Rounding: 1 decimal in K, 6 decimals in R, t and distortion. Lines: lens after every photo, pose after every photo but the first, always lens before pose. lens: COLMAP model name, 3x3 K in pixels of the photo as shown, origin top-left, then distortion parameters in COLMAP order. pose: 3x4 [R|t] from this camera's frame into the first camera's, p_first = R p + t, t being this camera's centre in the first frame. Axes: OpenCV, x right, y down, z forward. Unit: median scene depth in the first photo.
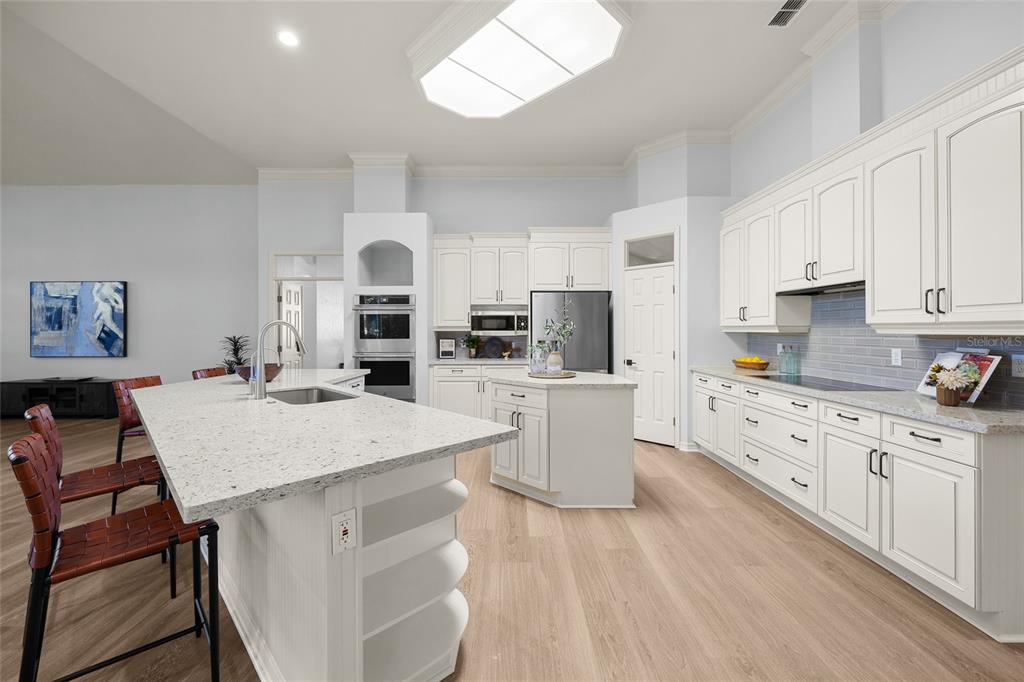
lens RADIAL K [[414.6, 0, 508.7], [0, 414.6, 333.5], [0, 0, 1]] dist [-0.002730, -0.000055]
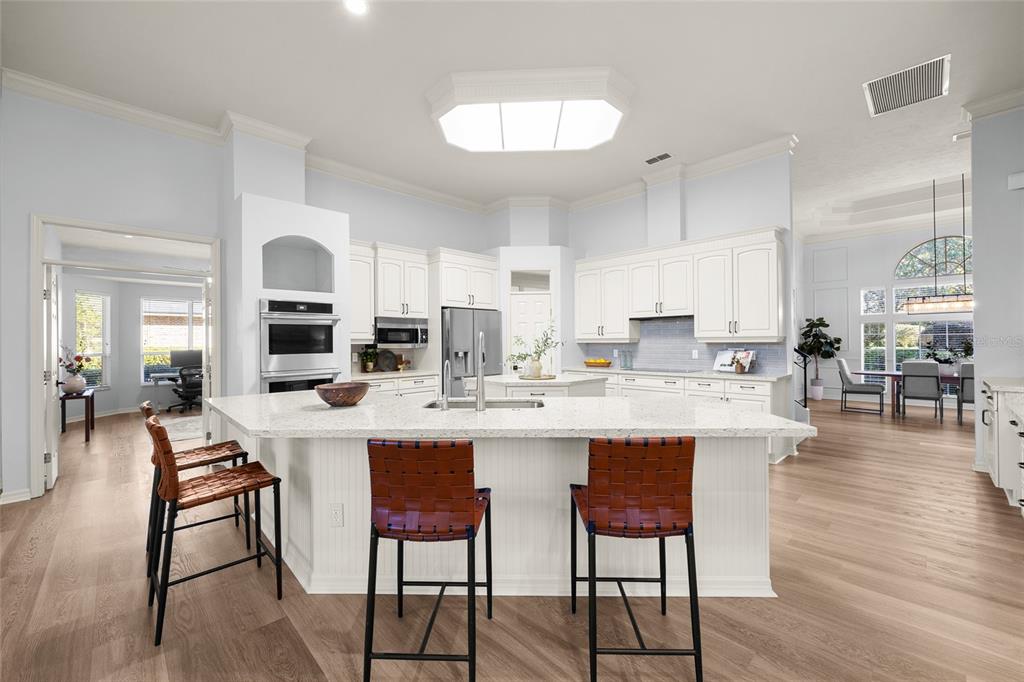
lens RADIAL K [[414.6, 0, 505.5], [0, 414.6, 341.6], [0, 0, 1]] dist [-0.002730, -0.000055]
pose [[0.716871, -0.004553, 0.697191, -0.588673], [0.013556, 0.999881, -0.007409, -0.000392], [-0.697074, 0.014762, 0.716847, 0.114915]]
